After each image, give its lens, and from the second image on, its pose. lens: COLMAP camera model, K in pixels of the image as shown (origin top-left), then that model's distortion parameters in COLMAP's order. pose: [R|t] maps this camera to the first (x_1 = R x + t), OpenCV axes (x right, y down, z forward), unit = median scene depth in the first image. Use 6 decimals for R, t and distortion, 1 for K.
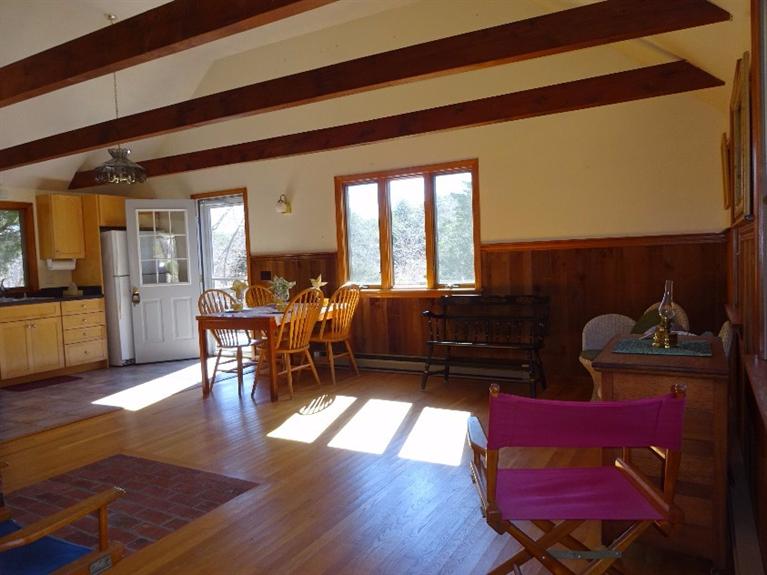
lens RADIAL K [[564.6, 0, 386.4], [0, 564.6, 286.4], [0, 0, 1]] dist [0.007402, 0.001970]
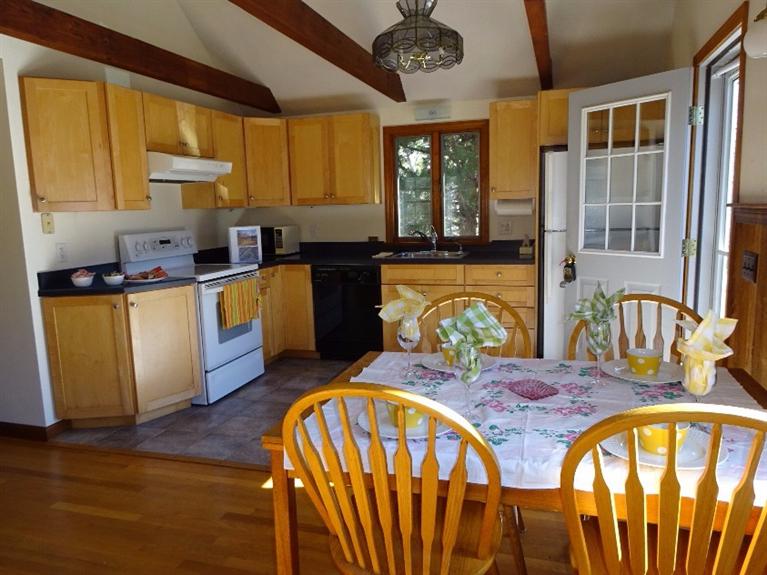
lens RADIAL K [[564.6, 0, 384.2], [0, 564.6, 286.1], [0, 0, 1]] dist [0.007402, 0.001970]
pose [[0.209954, 0.168894, -0.963013, 0.061900], [-0.033841, 0.985632, 0.165483, -0.052157], [0.977126, -0.002155, 0.212652, 0.694093]]
